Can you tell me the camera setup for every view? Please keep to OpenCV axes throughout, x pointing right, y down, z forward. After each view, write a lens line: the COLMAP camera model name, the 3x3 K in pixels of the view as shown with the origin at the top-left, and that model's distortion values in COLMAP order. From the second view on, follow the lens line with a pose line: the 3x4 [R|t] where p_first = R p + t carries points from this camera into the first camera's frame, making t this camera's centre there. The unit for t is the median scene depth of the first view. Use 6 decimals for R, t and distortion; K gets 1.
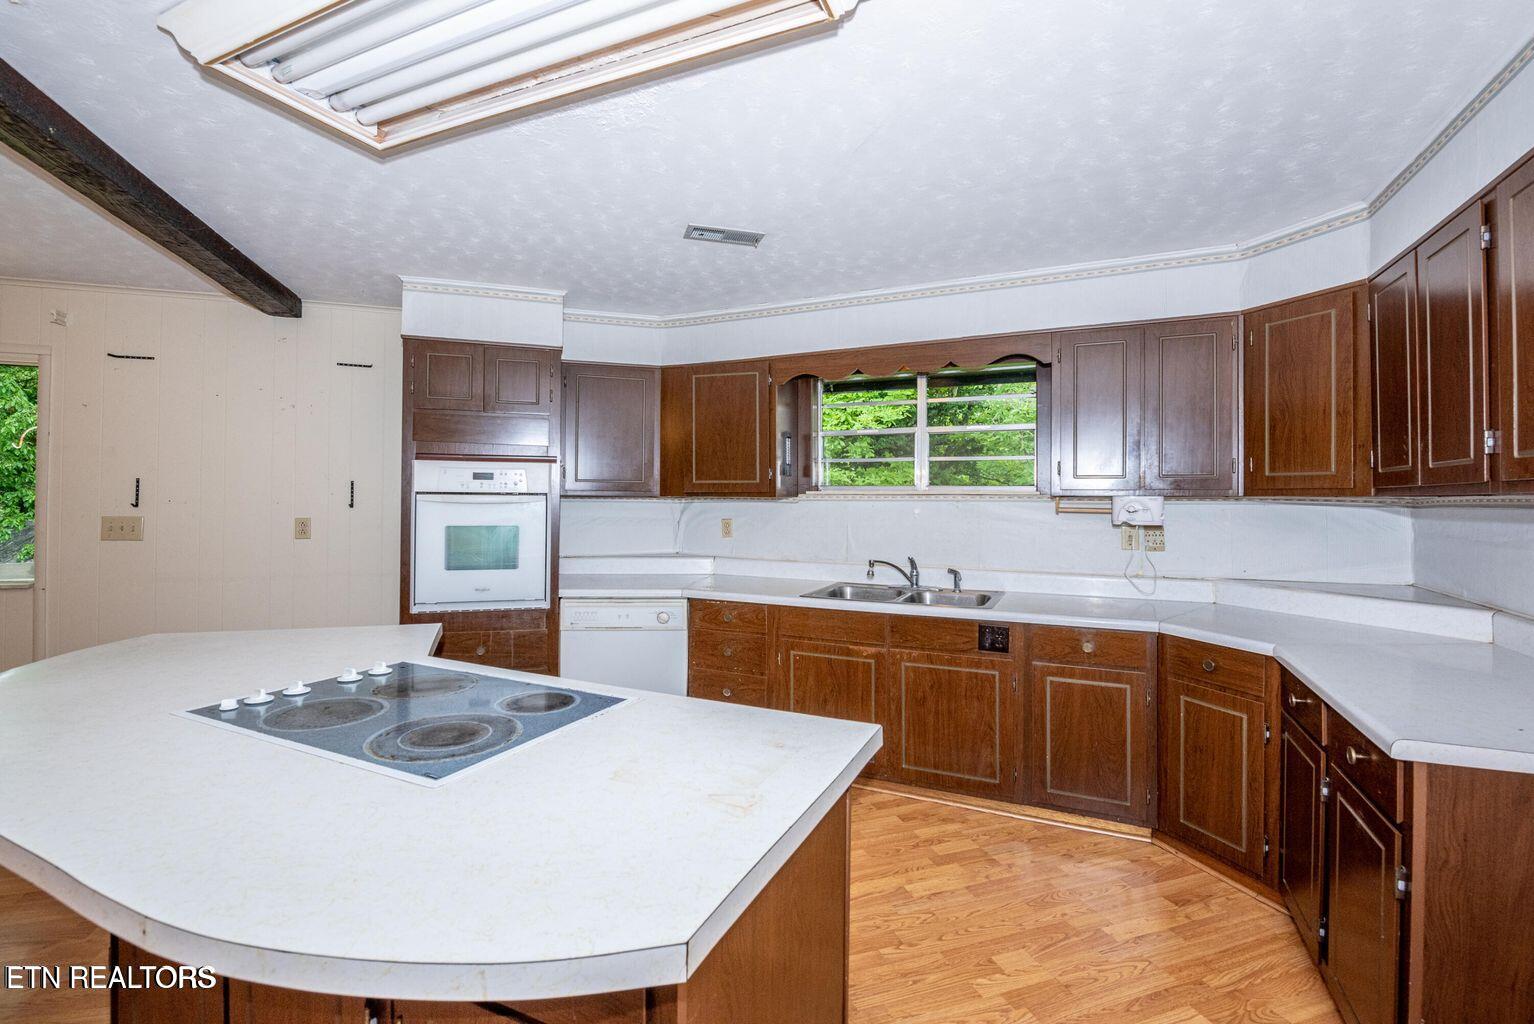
lens RADIAL K [[669.2, 0, 769.3], [0, 669.2, 496.4], [0, 0, 1]] dist [-0.012557, -0.000813]
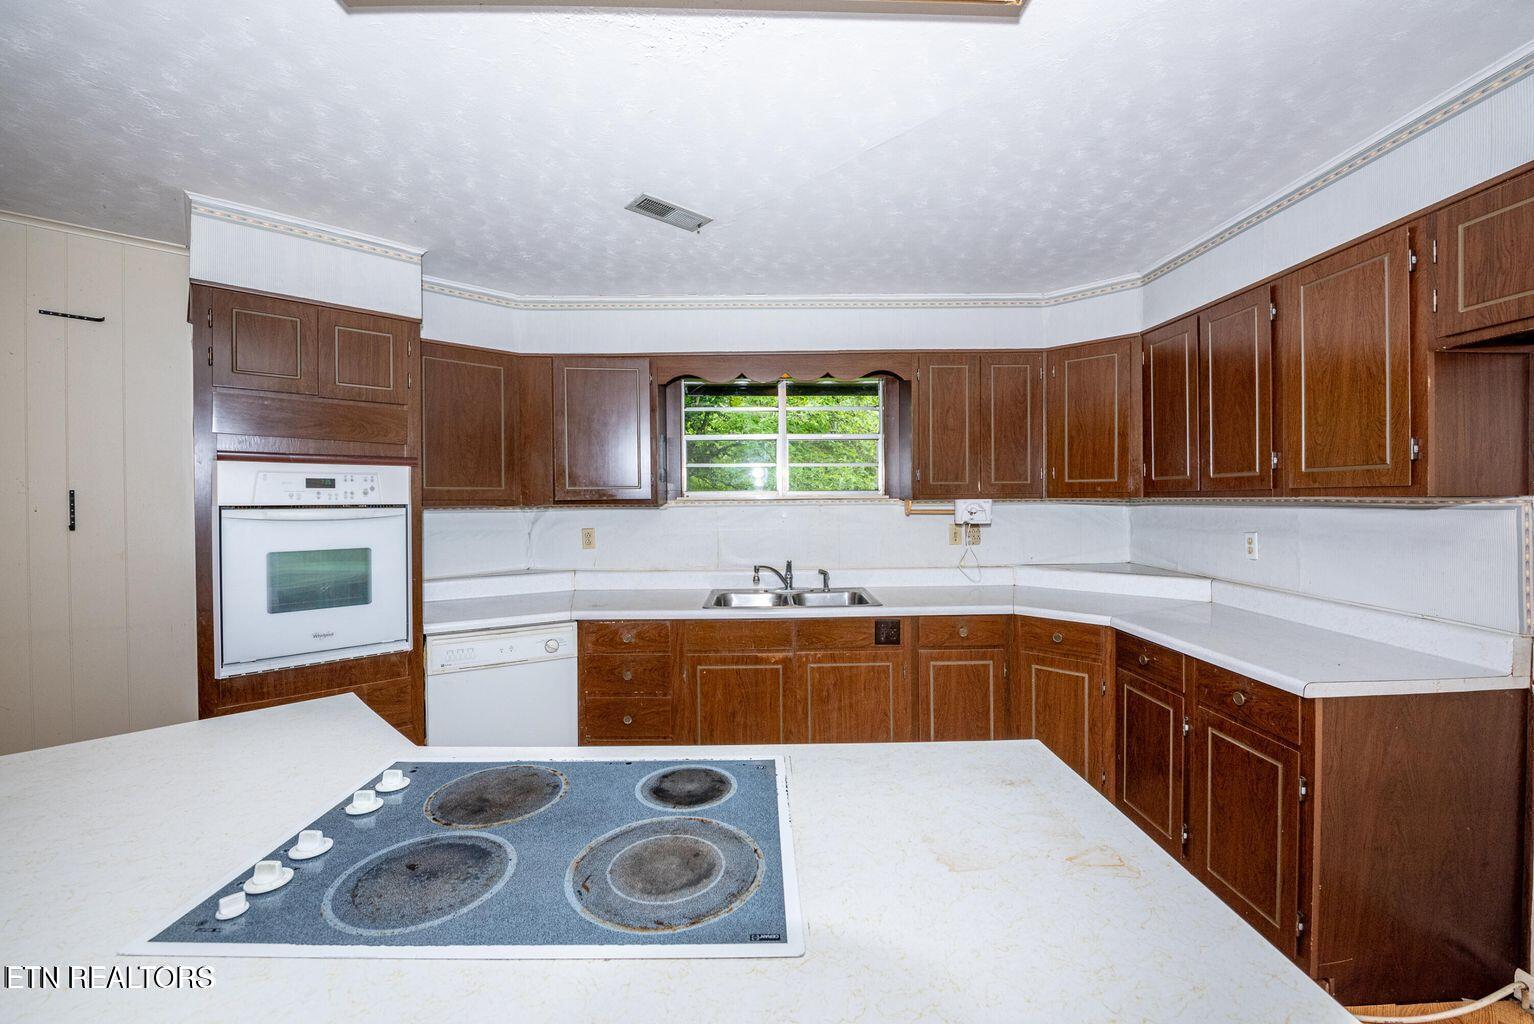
lens RADIAL K [[637.1, 0, 751.4], [0, 637.1, 508.9], [0, 0, 1]] dist [-0.018481, -0.000141]
pose [[0.906714, -0.018488, 0.421340, -0.293948], [0.010611, 0.999722, 0.021033, -0.011555], [-0.421612, -0.014600, 0.906659, 0.160512]]
